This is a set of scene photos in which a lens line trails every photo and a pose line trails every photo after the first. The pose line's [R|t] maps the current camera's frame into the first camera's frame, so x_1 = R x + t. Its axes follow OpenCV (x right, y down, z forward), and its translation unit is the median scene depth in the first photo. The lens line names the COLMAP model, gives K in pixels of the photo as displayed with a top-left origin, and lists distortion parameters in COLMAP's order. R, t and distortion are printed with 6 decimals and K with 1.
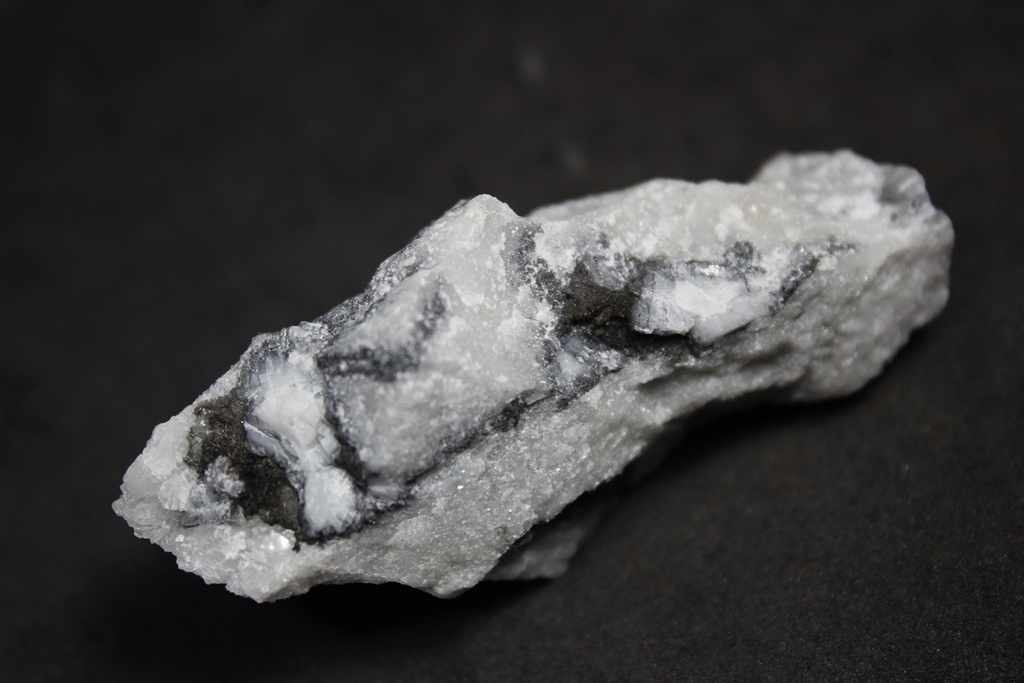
lens RADIAL K [[1241.8, 0, 508.4], [0, 1241.8, 336.4], [0, 0, 1]] dist [-0.007524, 0.000000]
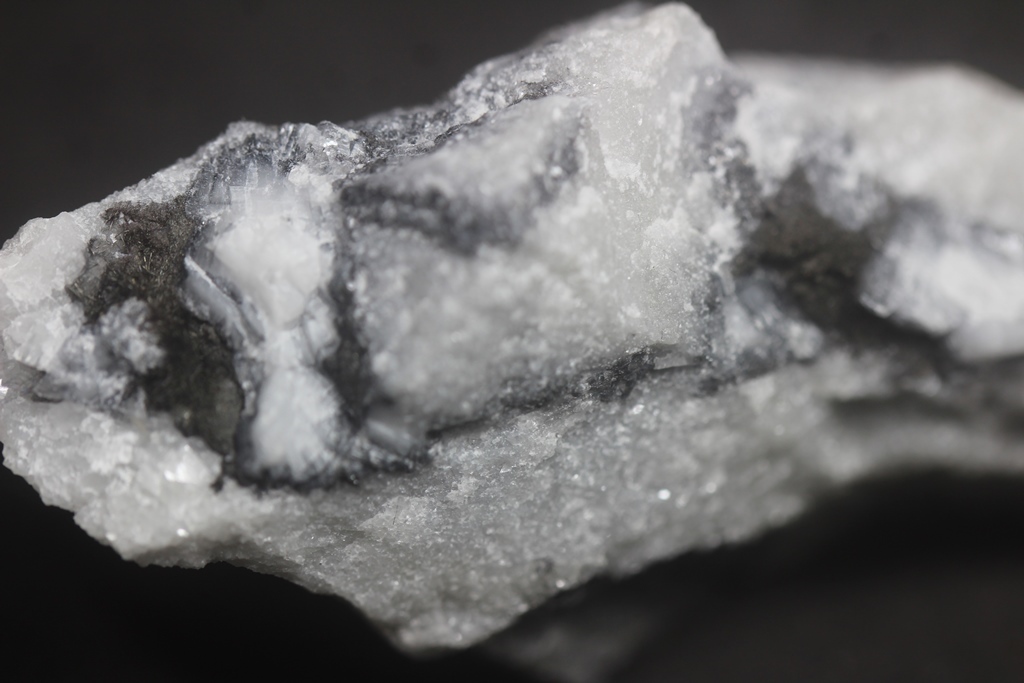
lens RADIAL K [[2848.8, 0, 512.7], [0, 2848.8, 343.7], [0, 0, 1]] dist [-0.000784, 0.000000]
pose [[0.955659, 0.289016, 0.056448, -0.128486], [-0.288268, 0.957316, -0.021158, 0.091844], [-0.060154, 0.003948, 0.998181, -0.340297]]
